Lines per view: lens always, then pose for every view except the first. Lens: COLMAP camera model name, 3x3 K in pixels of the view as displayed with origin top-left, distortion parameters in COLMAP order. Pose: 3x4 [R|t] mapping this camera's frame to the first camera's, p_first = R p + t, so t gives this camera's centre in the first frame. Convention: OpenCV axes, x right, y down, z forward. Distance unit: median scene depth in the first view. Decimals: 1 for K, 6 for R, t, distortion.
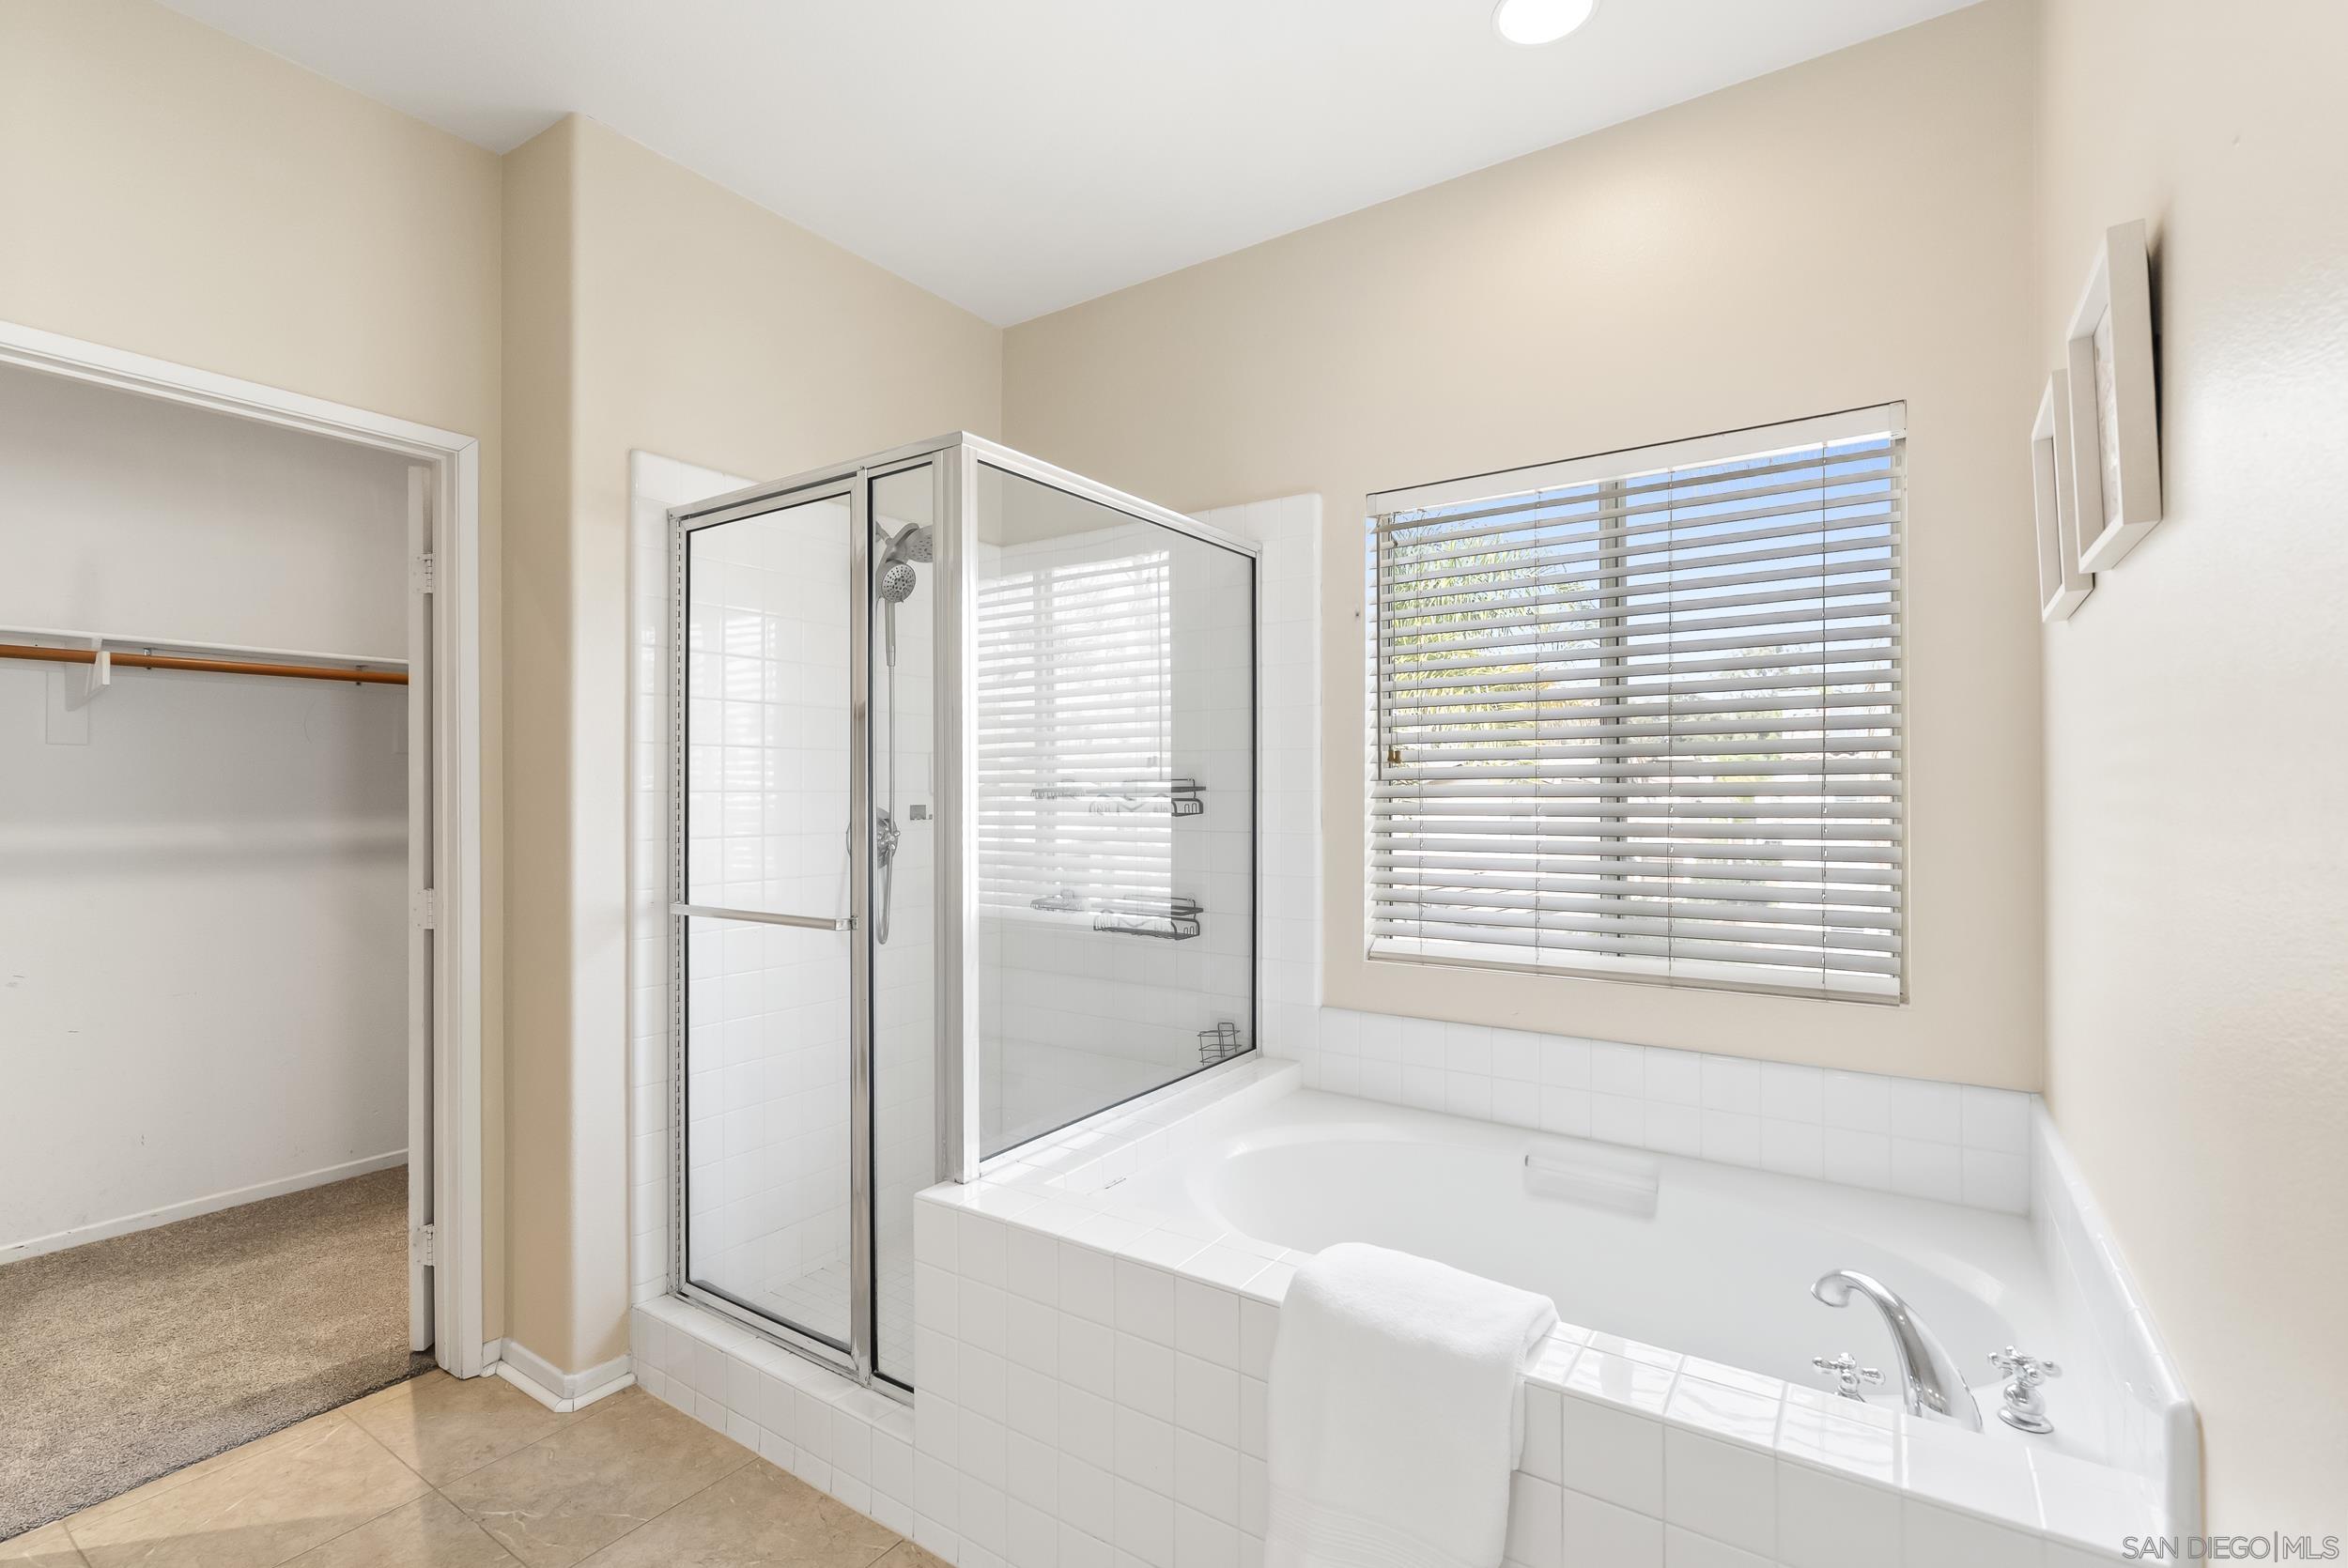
lens RADIAL K [[1069.7, 0, 1172.7], [0, 1069.7, 798.3], [0, 0, 1]] dist [-0.002611, 0.000407]
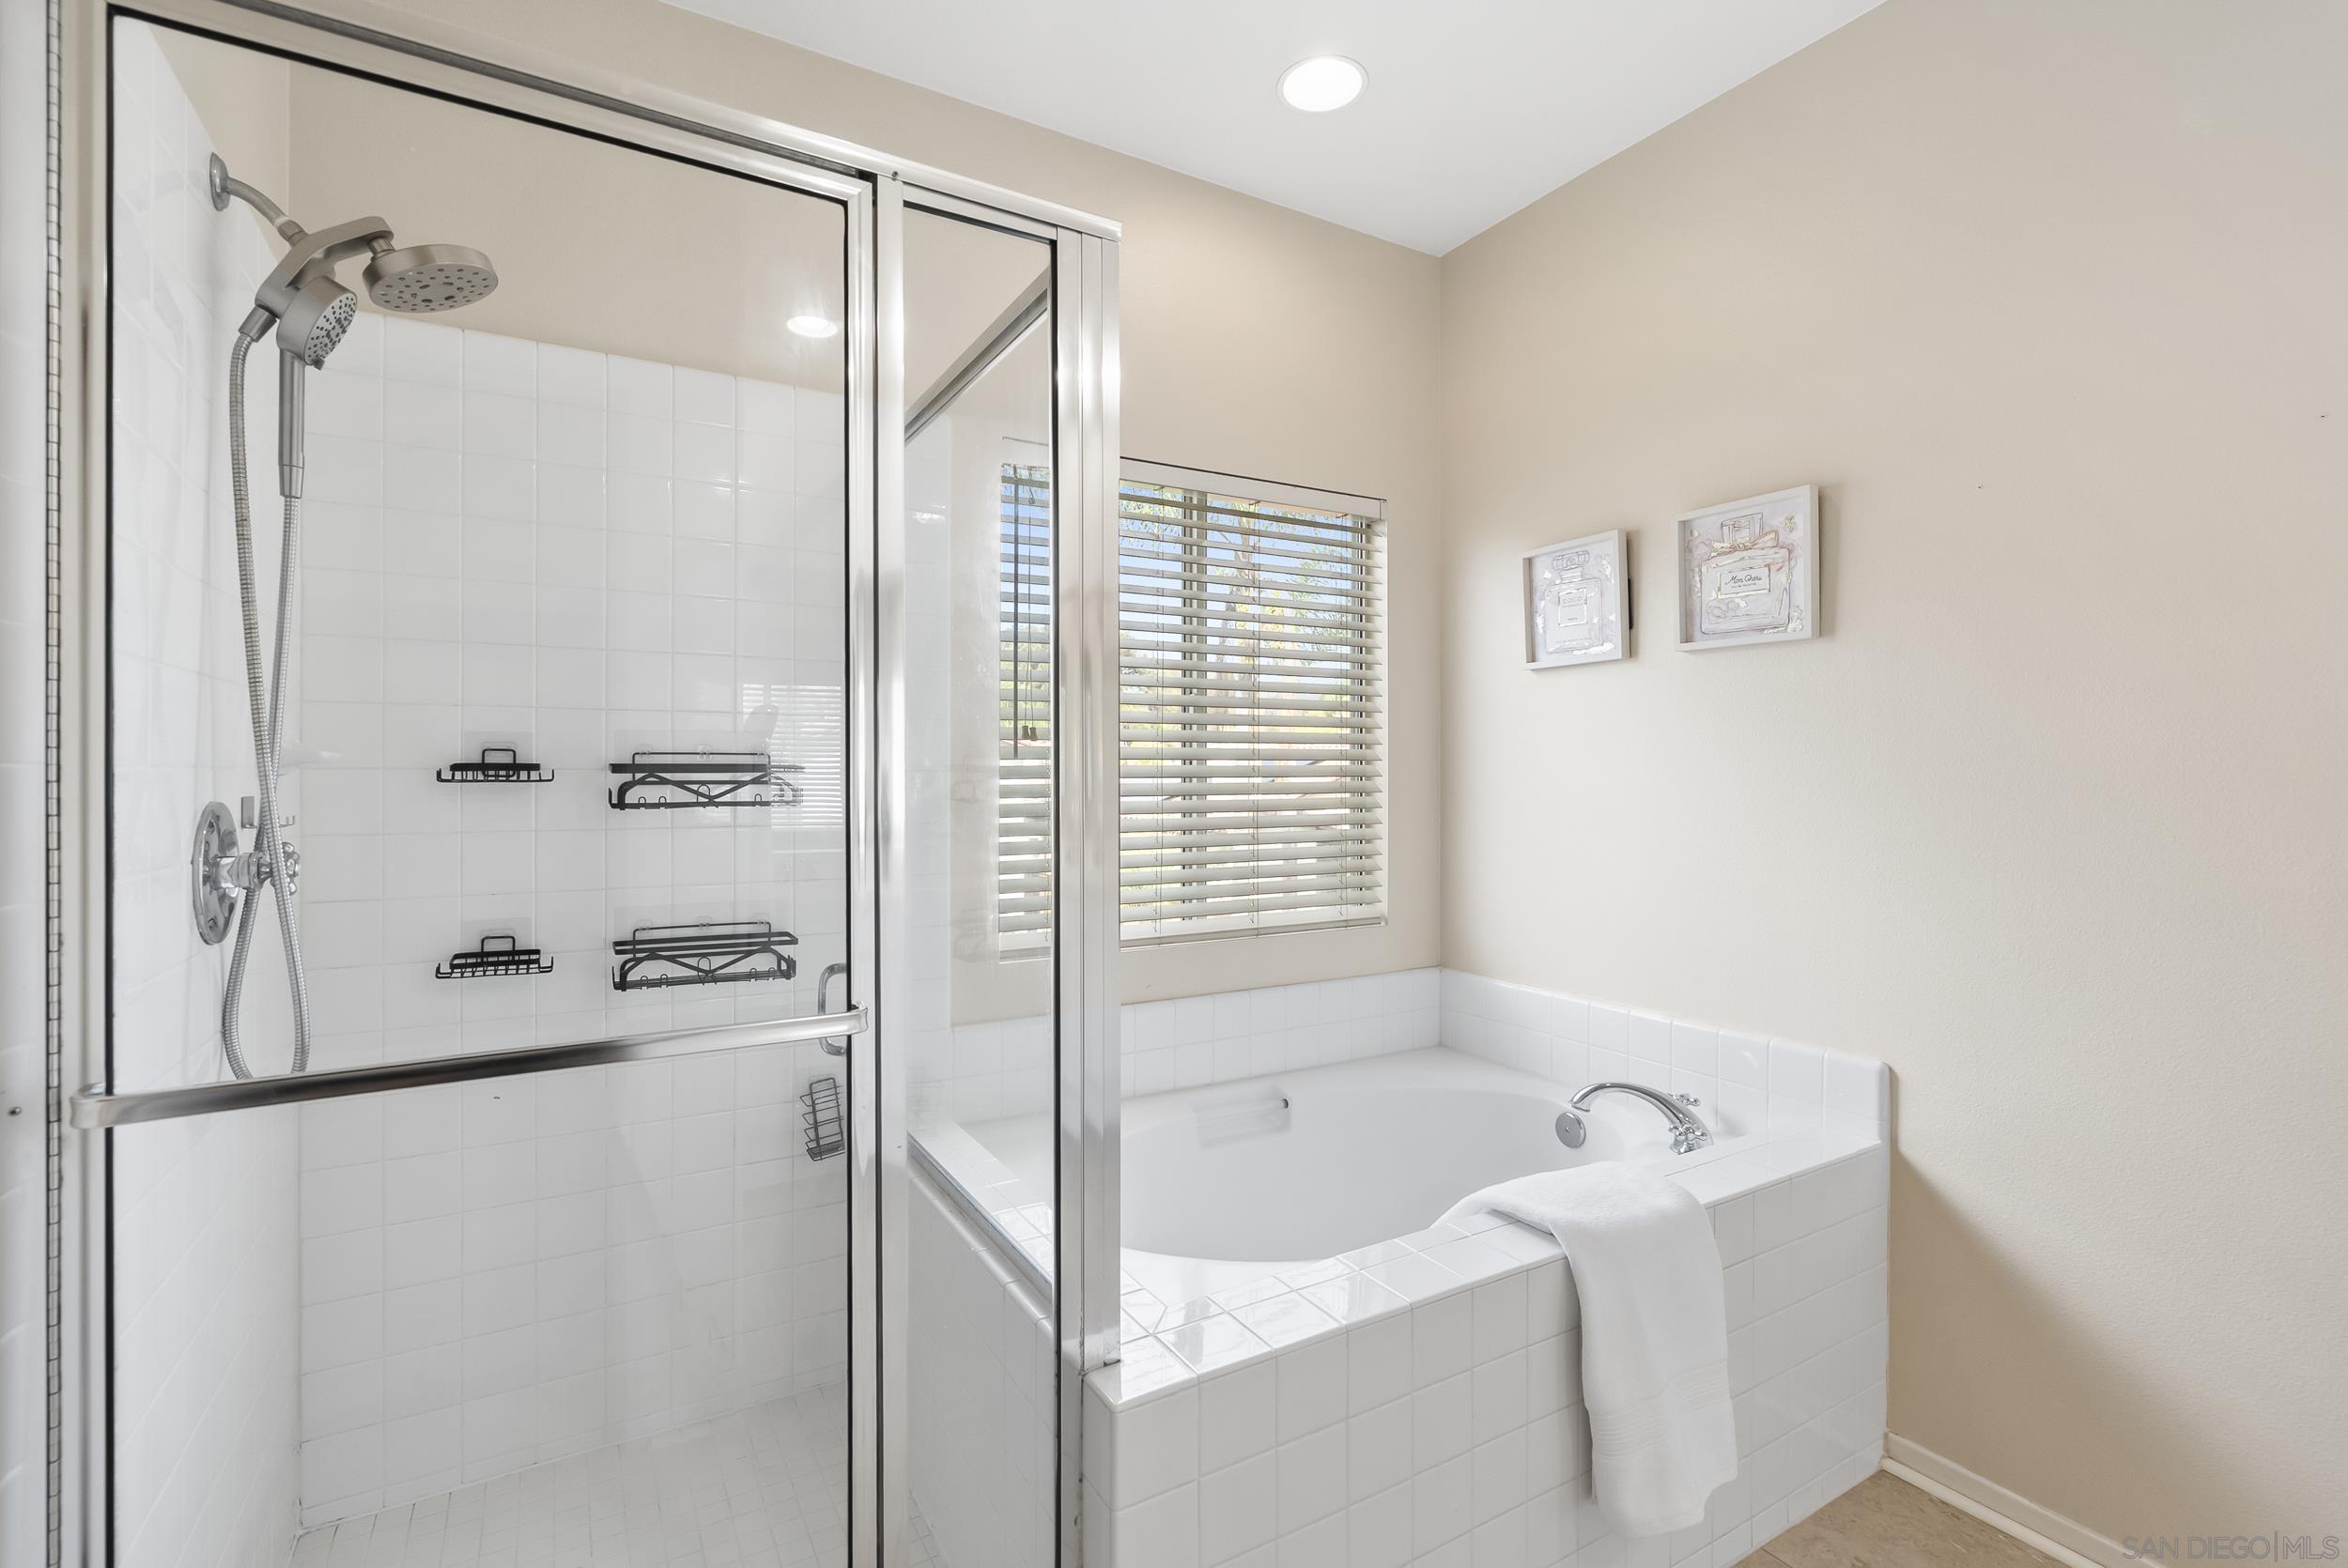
lens RADIAL K [[1069.7, 0, 1178.2], [0, 1069.7, 768.3], [0, 0, 1]] dist [-0.002611, 0.000407]
pose [[0.436465, -0.001300, 0.899720, -0.628077], [0.005390, 0.999985, -0.001170, -0.009047], [-0.899705, 0.005360, 0.436465, 0.542929]]
